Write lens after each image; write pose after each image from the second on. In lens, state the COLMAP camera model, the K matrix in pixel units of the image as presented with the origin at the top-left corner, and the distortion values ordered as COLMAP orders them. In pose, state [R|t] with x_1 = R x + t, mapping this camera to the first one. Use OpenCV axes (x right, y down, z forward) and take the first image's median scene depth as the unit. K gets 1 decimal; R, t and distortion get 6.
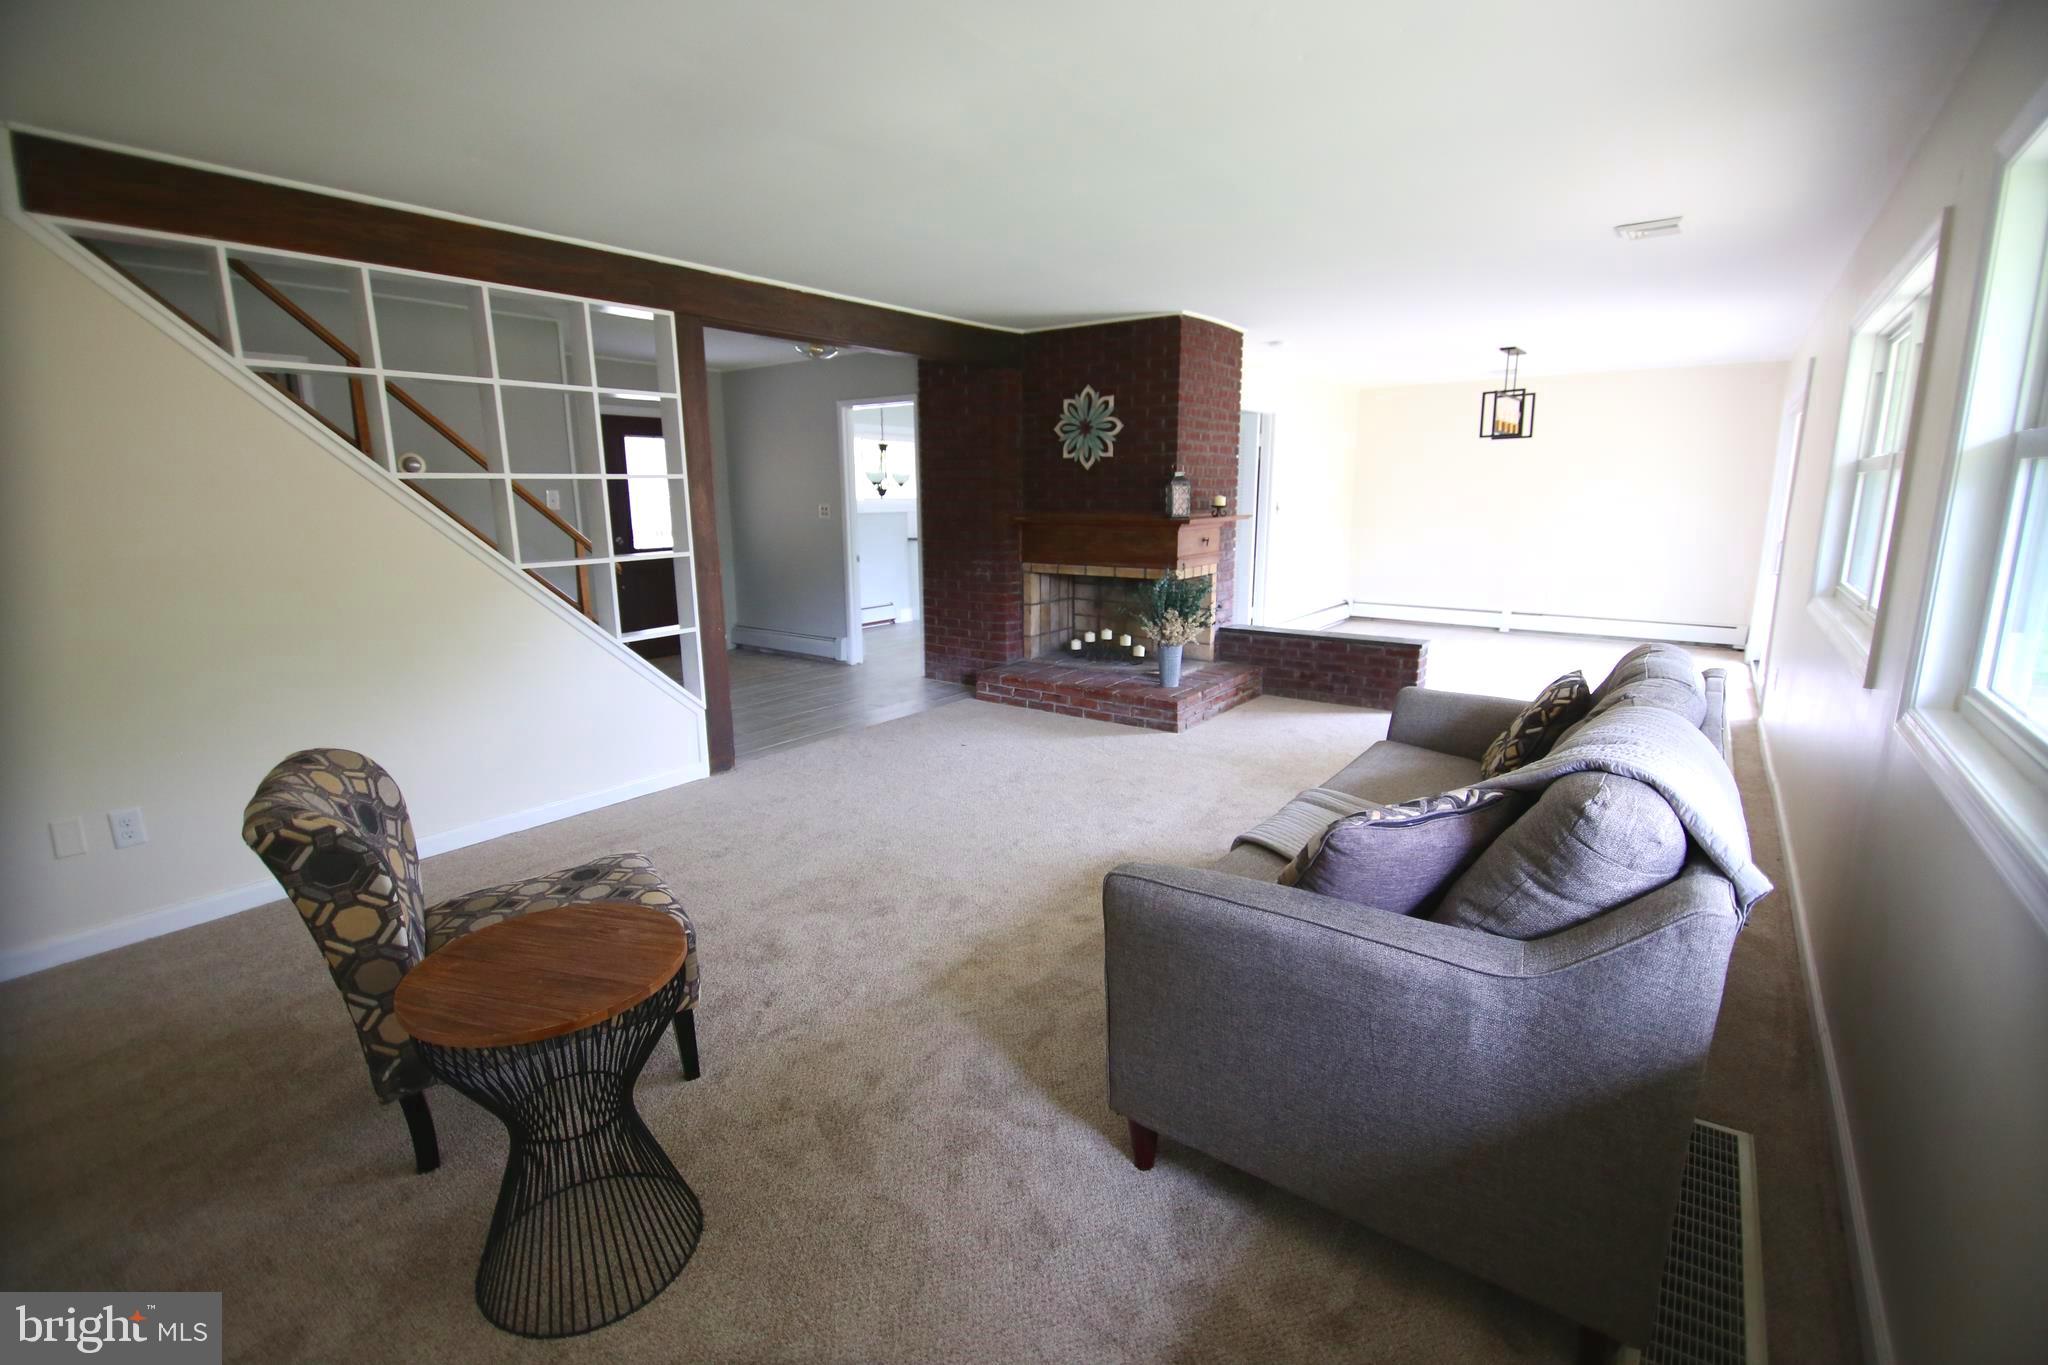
lens RADIAL K [[914.6, 0, 1024.4], [0, 914.6, 677.6], [0, 0, 1]] dist [-0.010155, -0.002609]
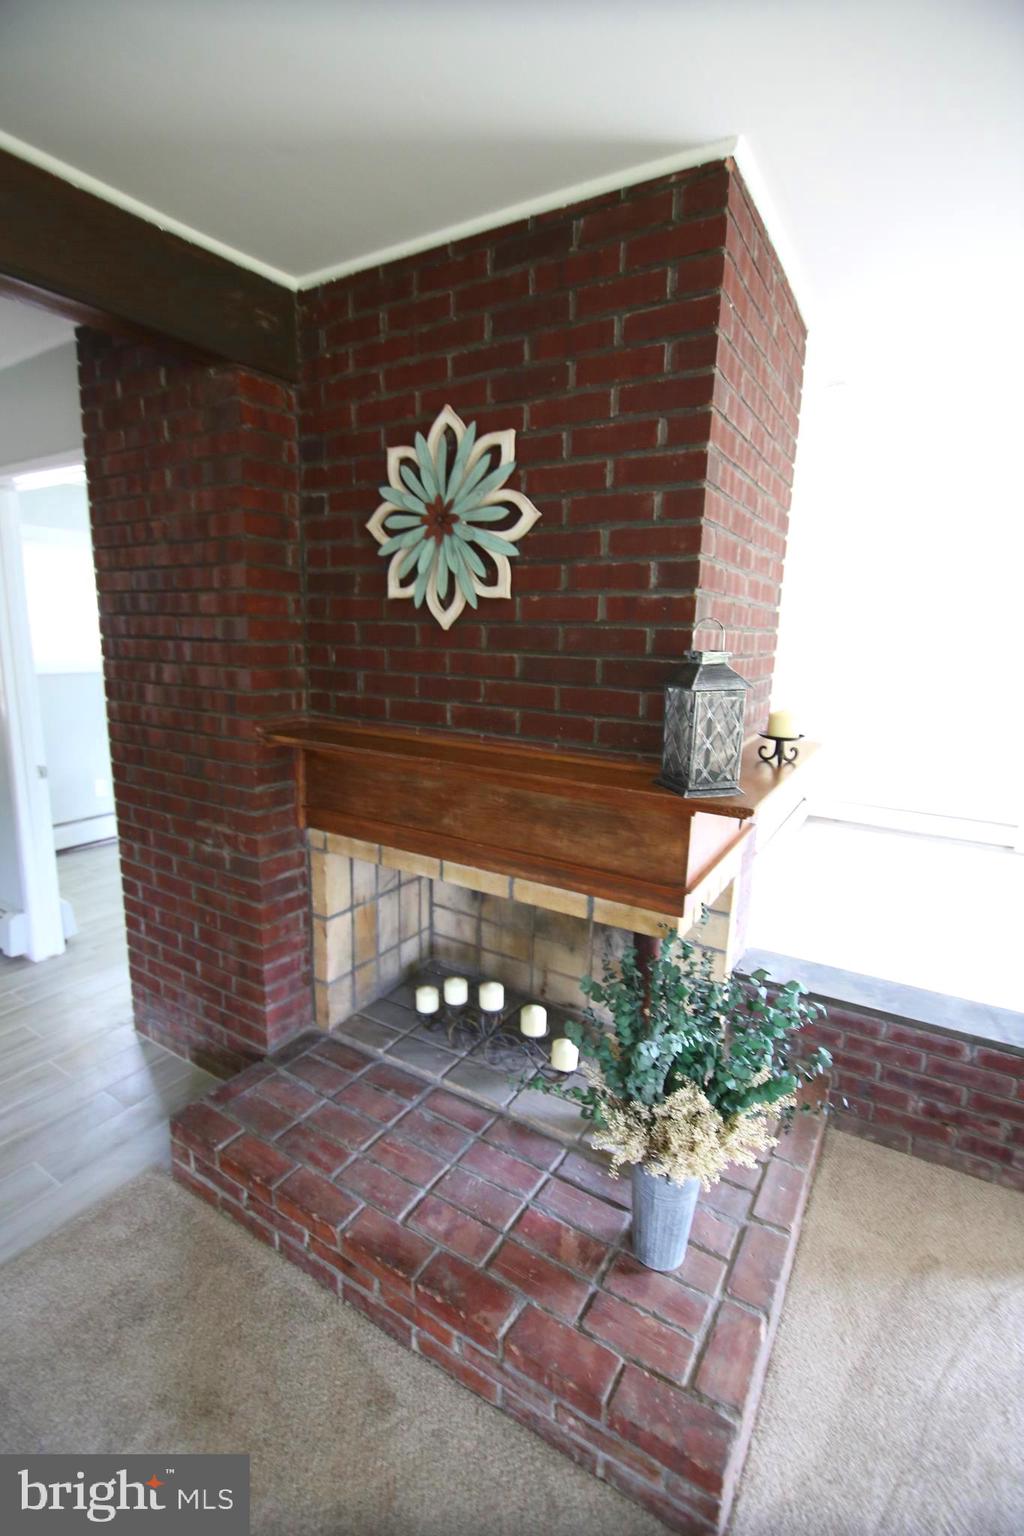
lens RADIAL K [[685.9, 0, 510.3], [0, 685.9, 767.9], [0, 0, 1]] dist [-0.010155, -0.002609]
pose [[0.995584, 0.014752, 0.092706, 0.067829], [-0.014906, 0.999888, 0.000967, -0.162780], [-0.092681, -0.002345, 0.995693, 0.680124]]
